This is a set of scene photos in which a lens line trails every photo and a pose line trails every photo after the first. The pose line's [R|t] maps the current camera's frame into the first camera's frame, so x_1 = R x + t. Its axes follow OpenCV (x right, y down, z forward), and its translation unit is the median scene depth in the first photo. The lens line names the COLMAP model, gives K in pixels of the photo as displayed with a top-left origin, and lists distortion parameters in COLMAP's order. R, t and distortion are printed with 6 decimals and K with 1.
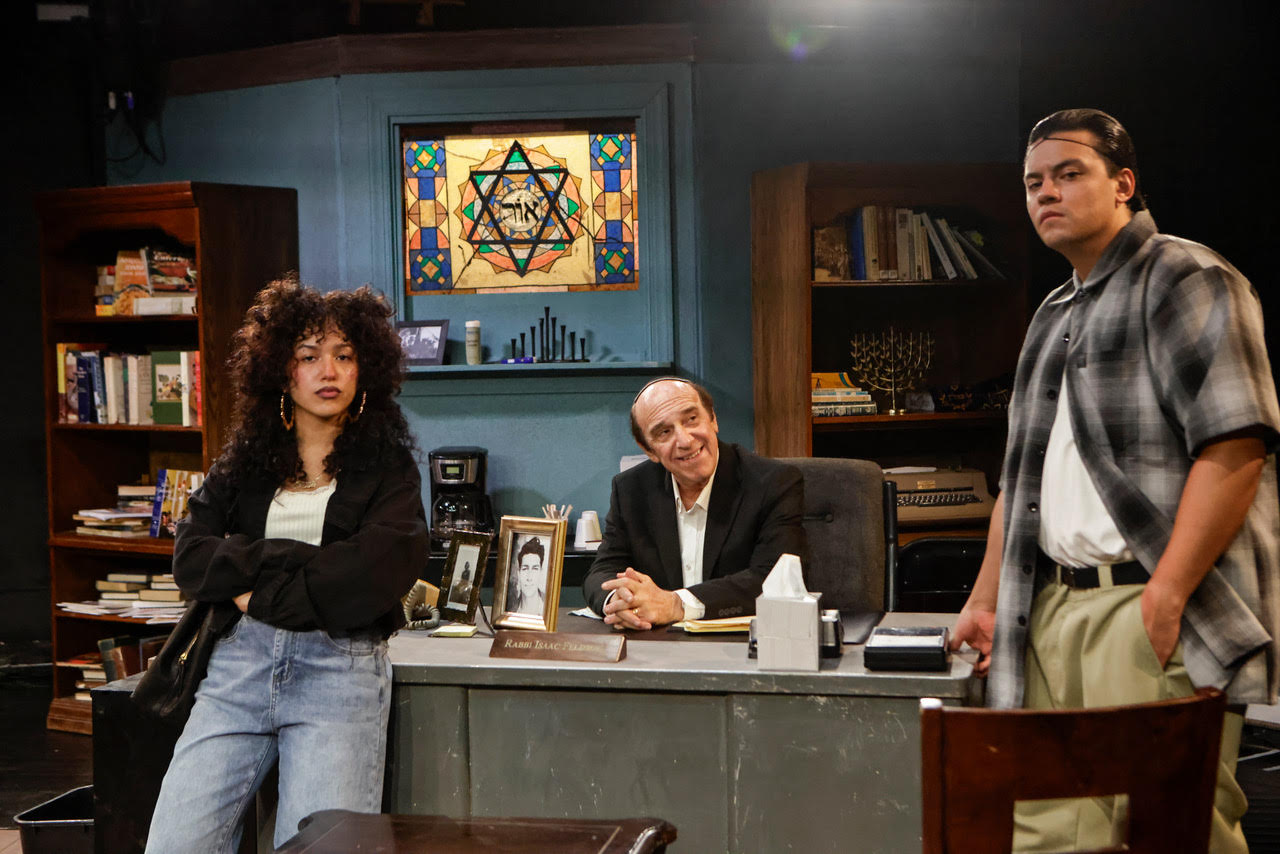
lens RADIAL K [[2002.7, 0, 640.0], [0, 2002.7, 427.0], [0, 0, 1]] dist [0.076396, -0.000127]
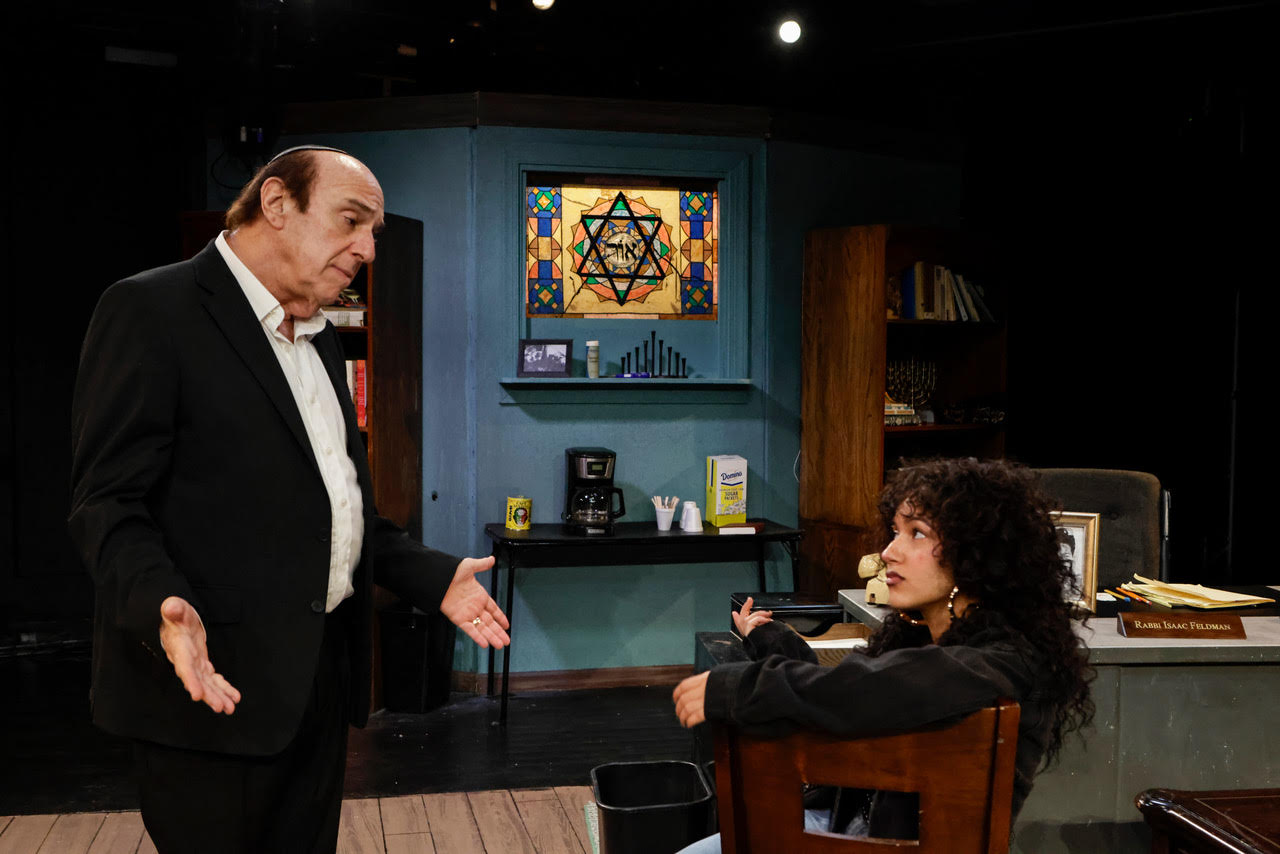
lens RADIAL K [[1431.6, 0, 640.0], [0, 1431.6, 427.0], [0, 0, 1]] dist [-0.028315, 0.000526]
pose [[0.941653, 0.013981, 0.336295, -0.335728], [-0.012061, 0.999897, -0.007798, 0.004018], [-0.336369, 0.003287, 0.941724, 0.193383]]
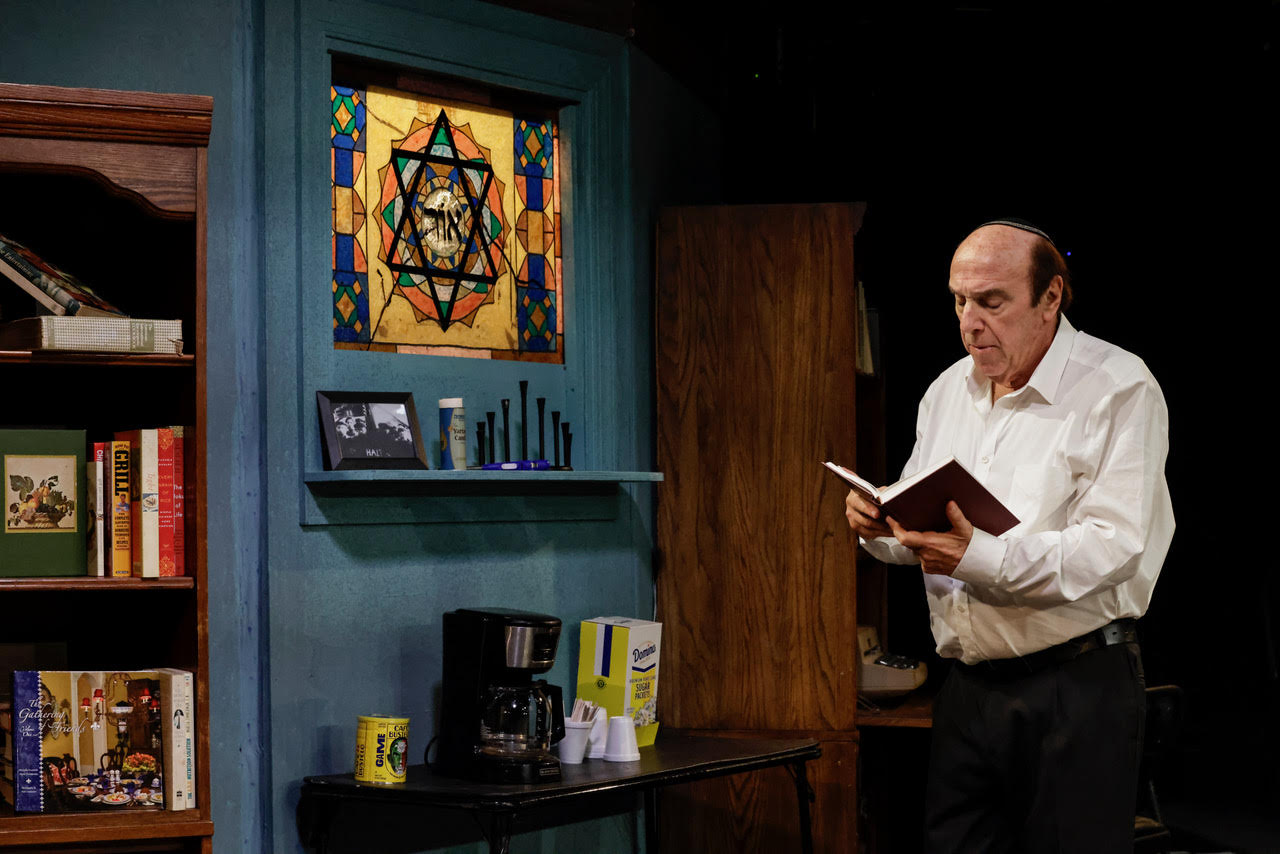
lens RADIAL K [[2547.0, 0, 640.0], [0, 2547.0, 427.0], [0, 0, 1]] dist [-0.207677, 0.250028]
pose [[0.483383, 0.043789, 0.874313, -0.706109], [0.042999, 0.996355, -0.073675, 0.013598], [-0.874352, 0.073208, 0.479738, 0.582094]]
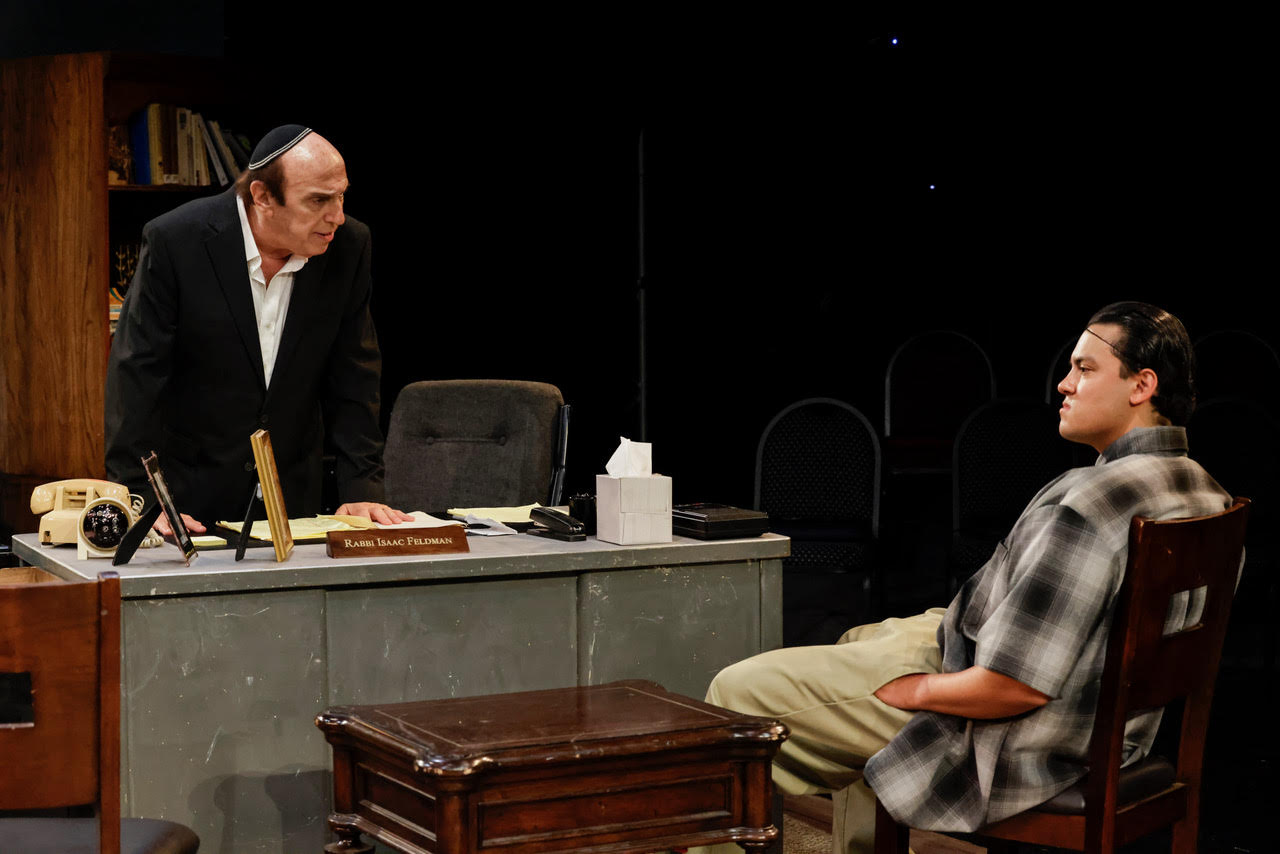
lens RADIAL K [[2547.0, 0, 640.0], [0, 2547.0, 427.0], [0, 0, 1]] dist [-0.207677, 0.250028]
pose [[0.781314, -0.030331, 0.623401, -0.402564], [0.023264, 0.999540, 0.019475, 0.017694], [-0.623705, -0.000714, 0.781660, -0.023506]]
